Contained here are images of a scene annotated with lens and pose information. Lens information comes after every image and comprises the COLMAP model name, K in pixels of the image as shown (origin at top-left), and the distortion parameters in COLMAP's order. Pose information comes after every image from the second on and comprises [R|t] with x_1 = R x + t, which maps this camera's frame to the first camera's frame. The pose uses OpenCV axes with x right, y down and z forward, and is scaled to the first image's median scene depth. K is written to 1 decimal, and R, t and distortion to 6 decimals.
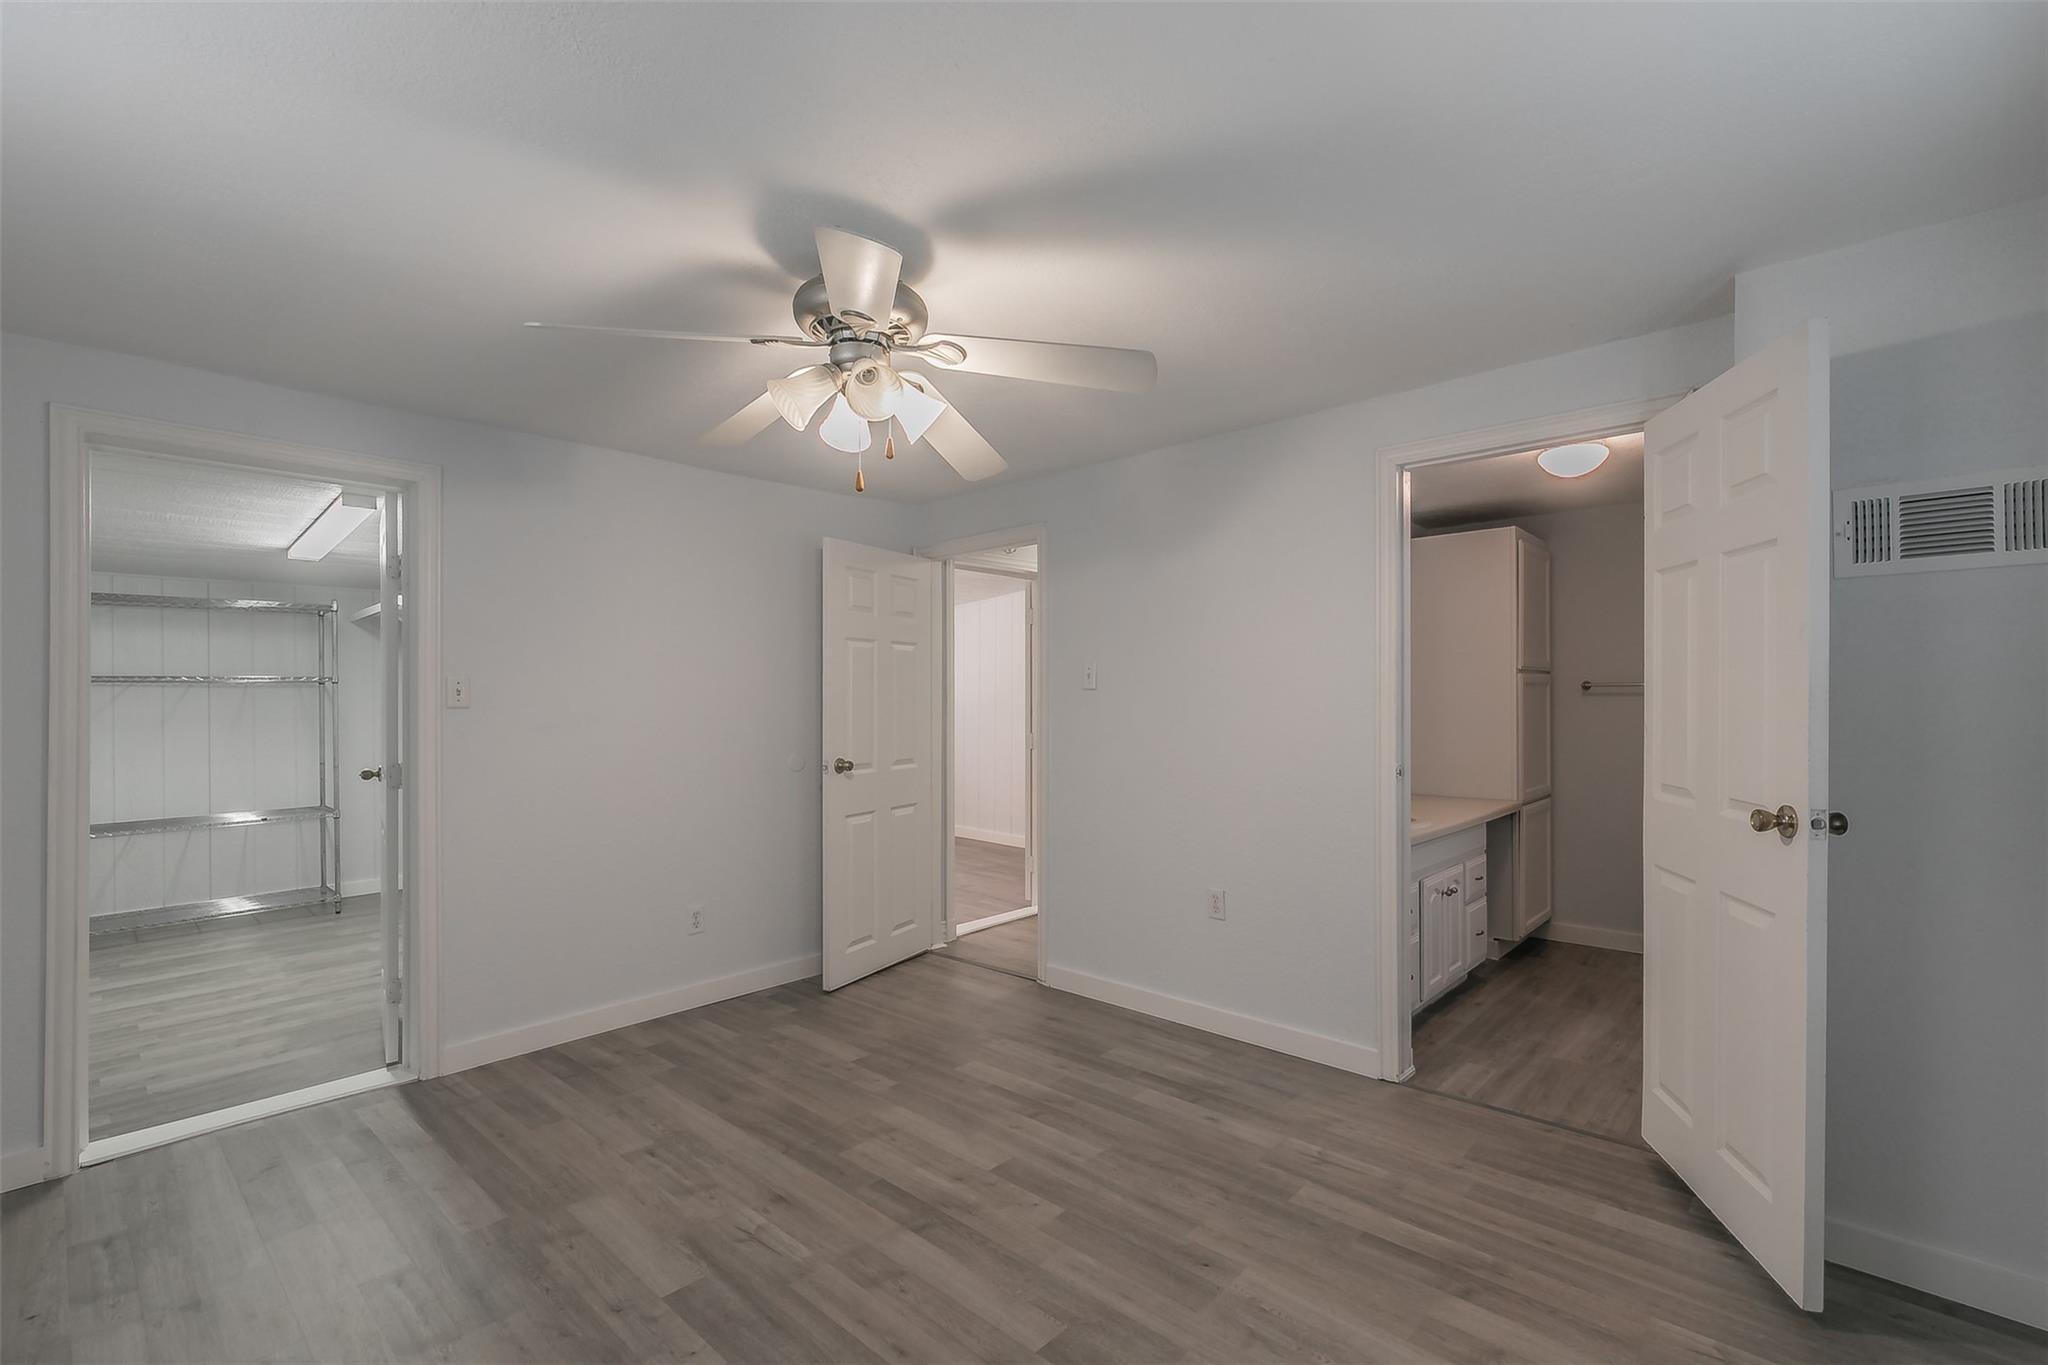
lens RADIAL K [[881.3, 0, 1040.0], [0, 881.3, 693.5], [0, 0, 1]] dist [0.003495, -0.000530]
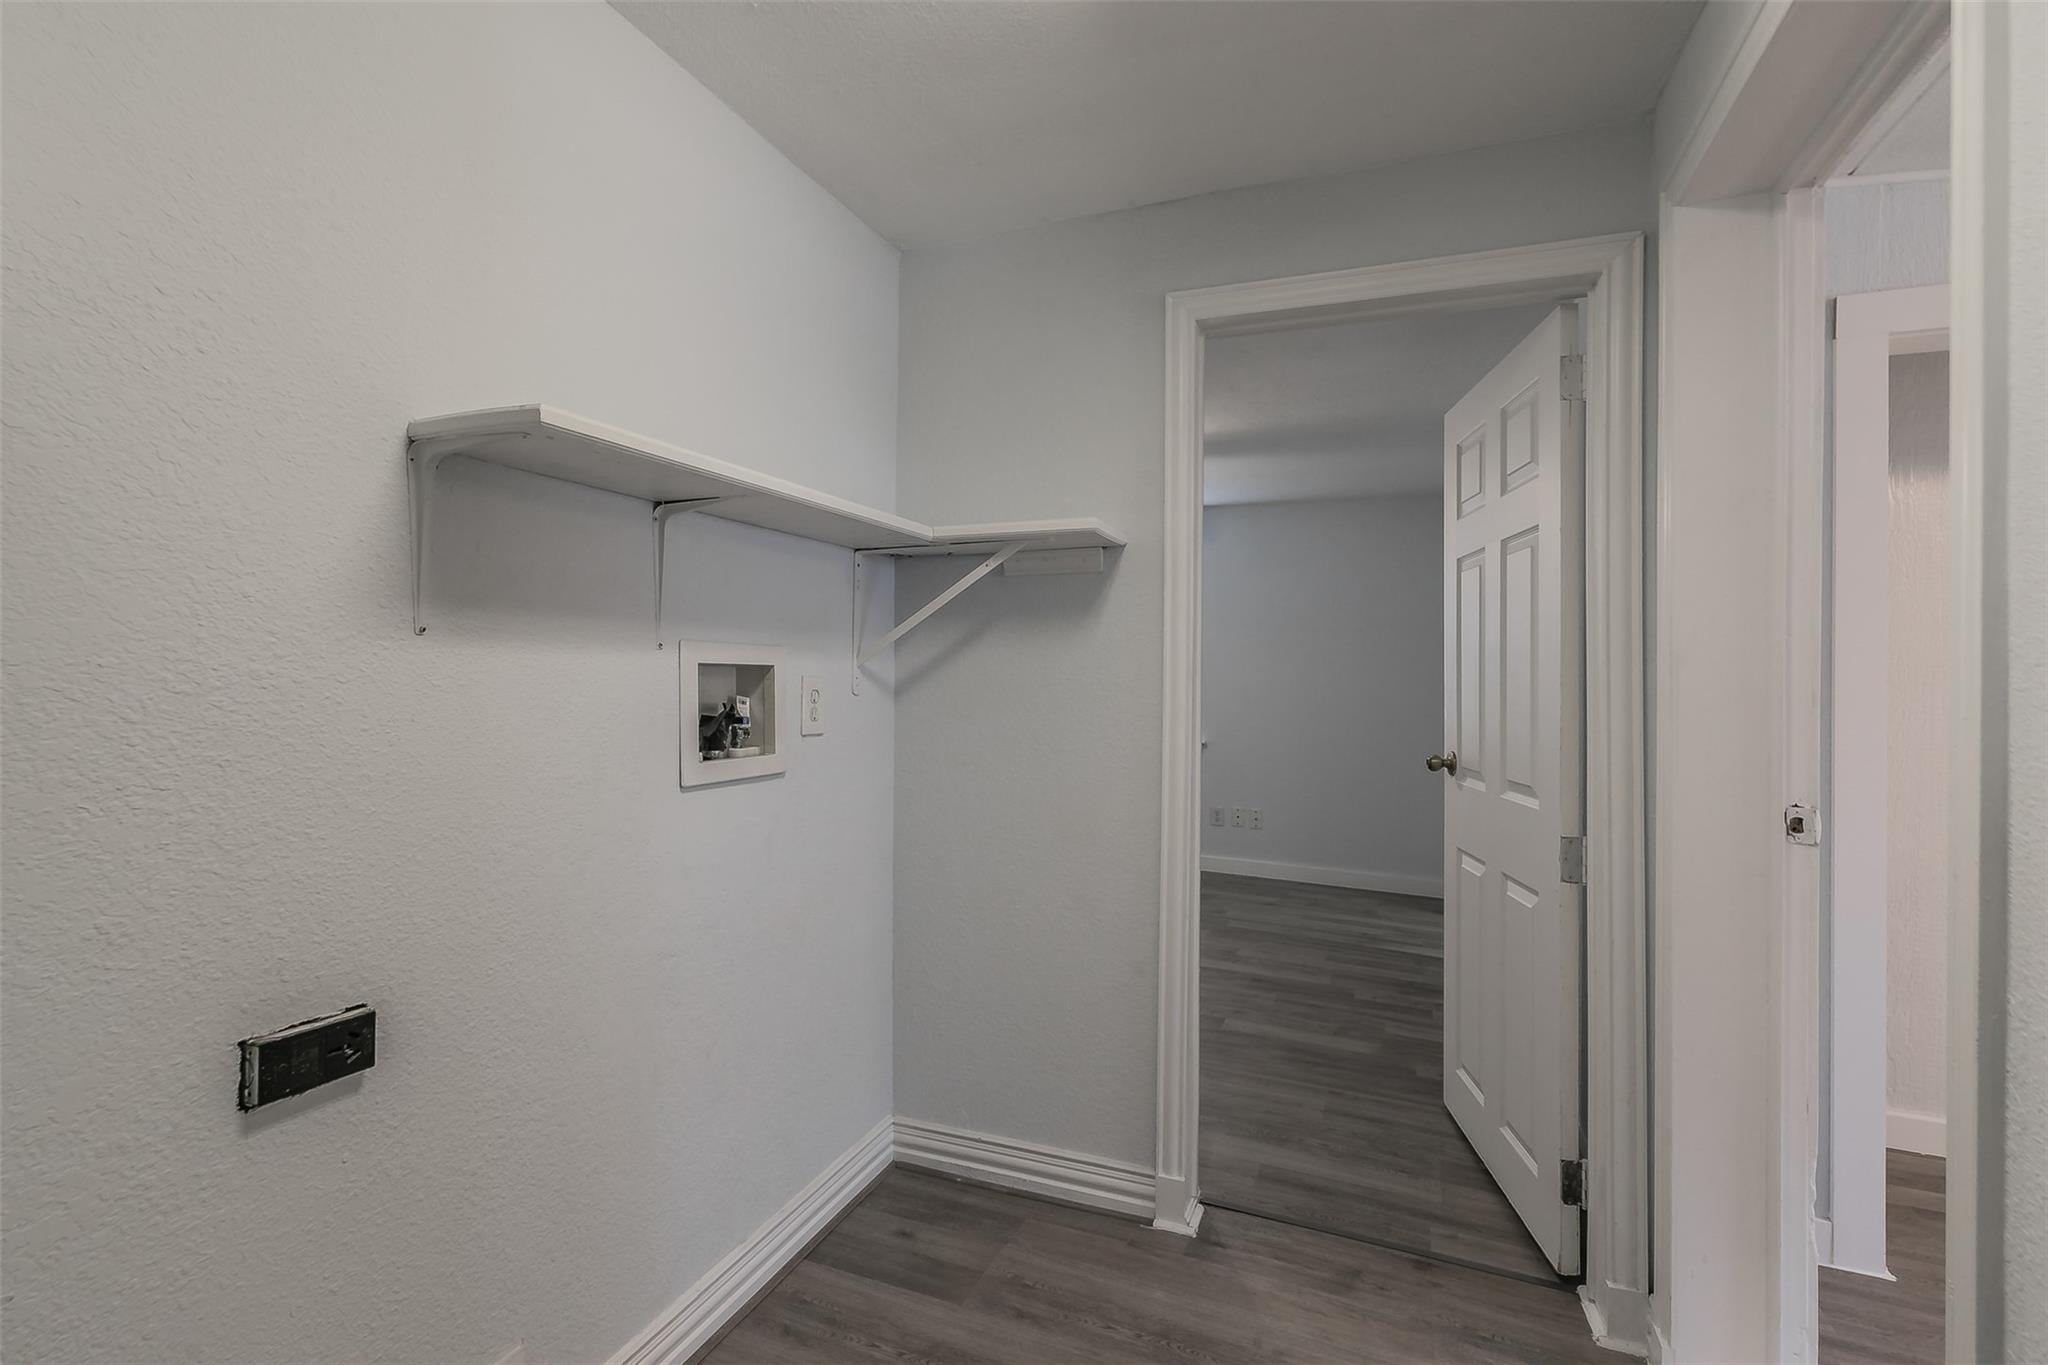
lens RADIAL K [[917.7, 0, 1024.2], [0, 917.7, 680.1], [0, 0, 1]] dist [-0.000118, 0.000046]
pose [[-0.940382, 0.003609, -0.340100, 0.384264], [0.004751, 0.999986, -0.002526, 0.030386], [0.340086, -0.003991, -0.940386, 2.046965]]
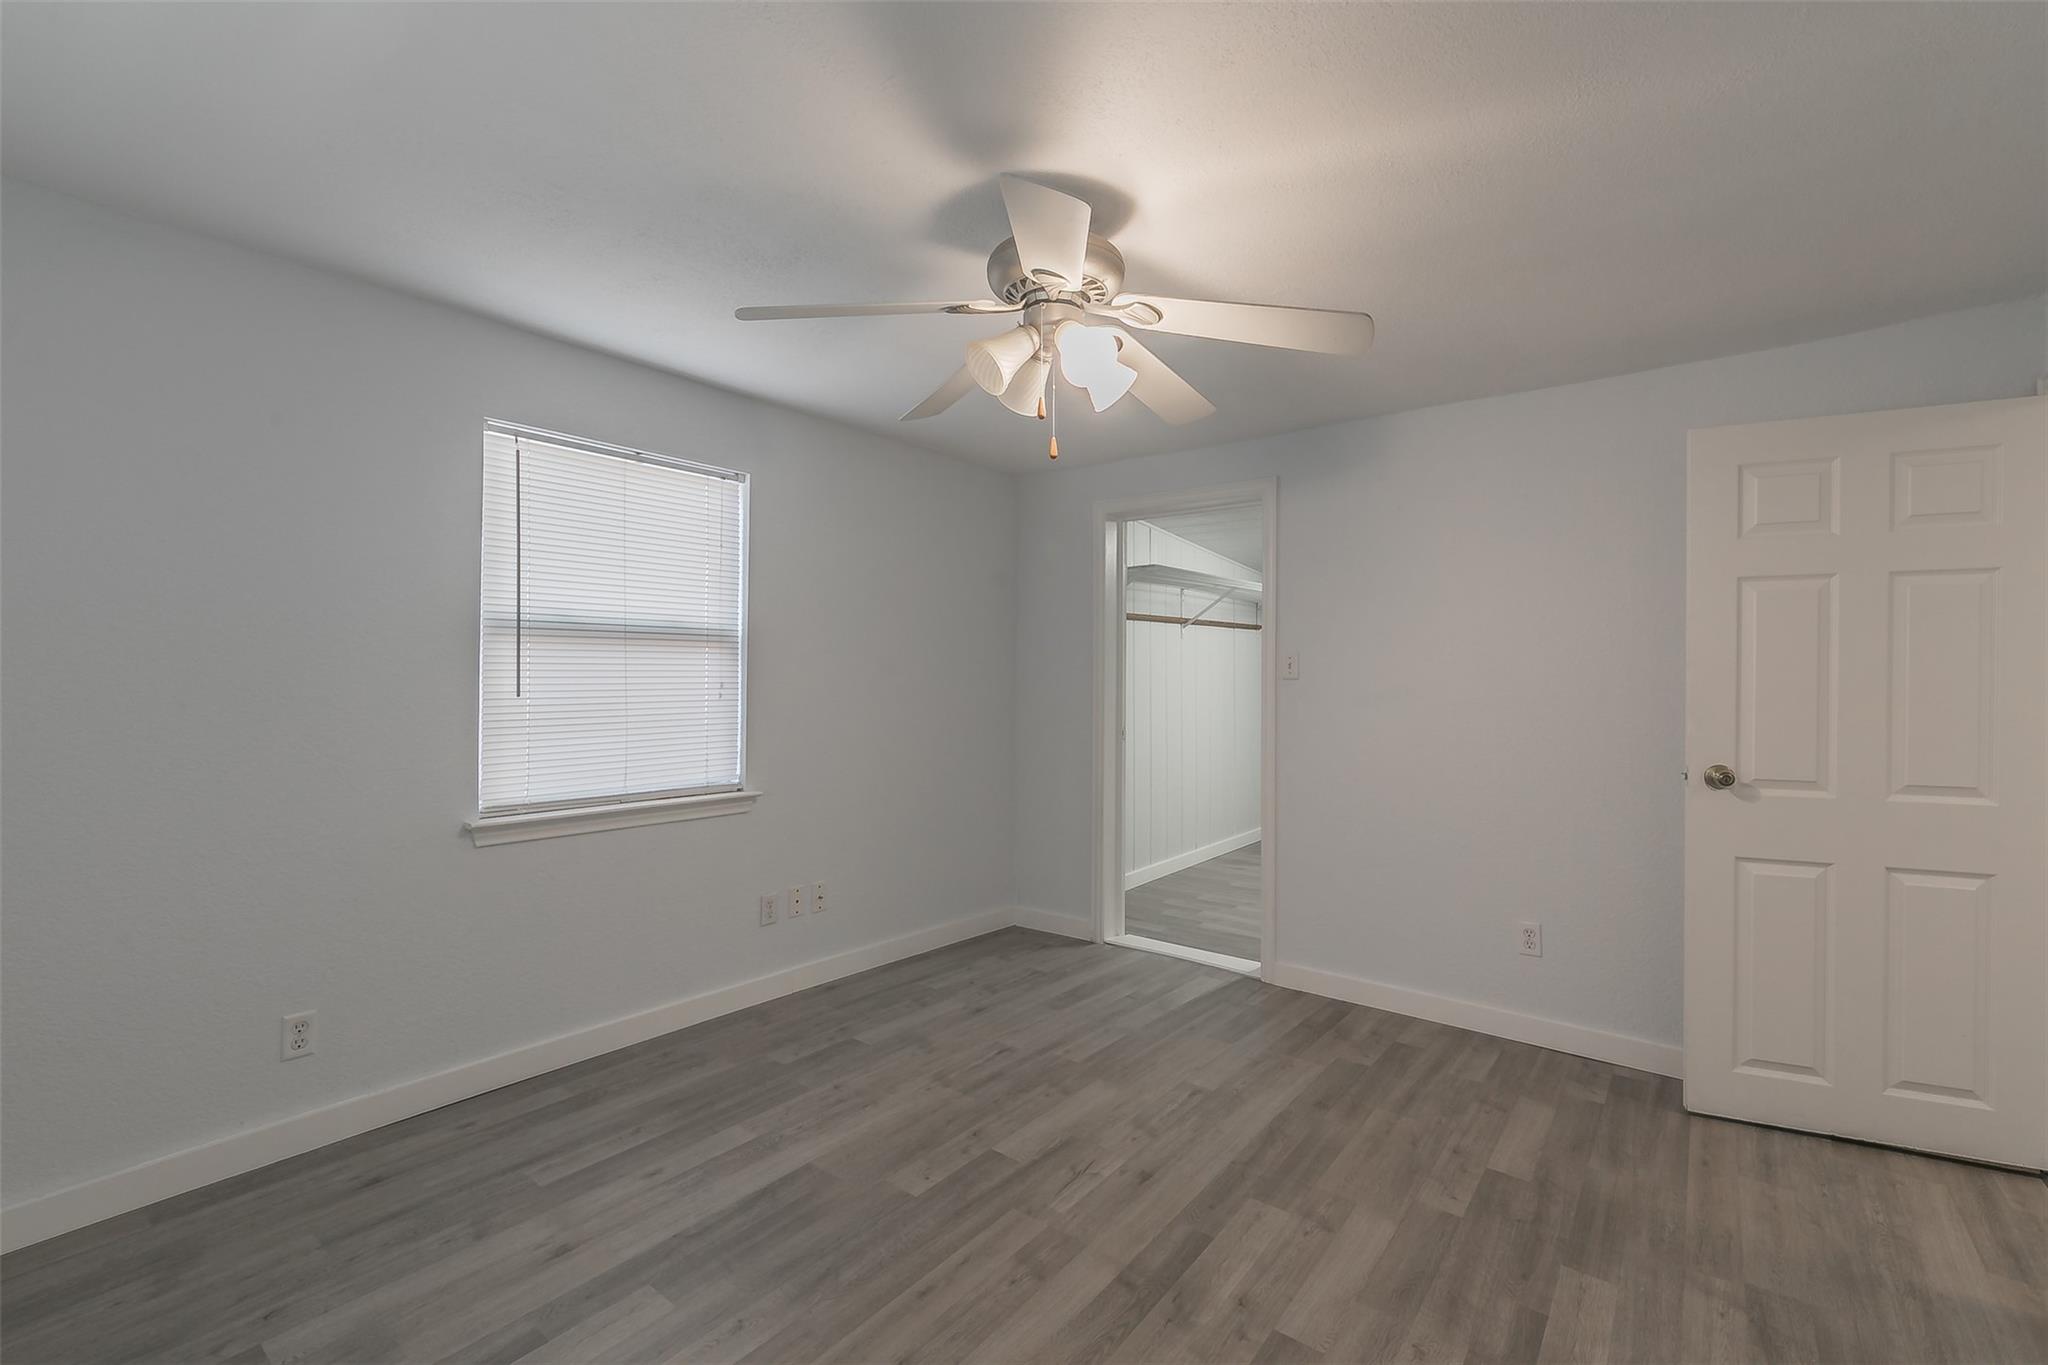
lens RADIAL K [[881.3, 0, 1024.2], [0, 881.3, 674.5], [0, 0, 1]] dist [0.003495, -0.000530]
pose [[0.079373, 0.008326, -0.996810, 0.514591], [0.003151, 0.999958, 0.008603, -0.000343], [0.996840, -0.003824, 0.079344, 0.596534]]
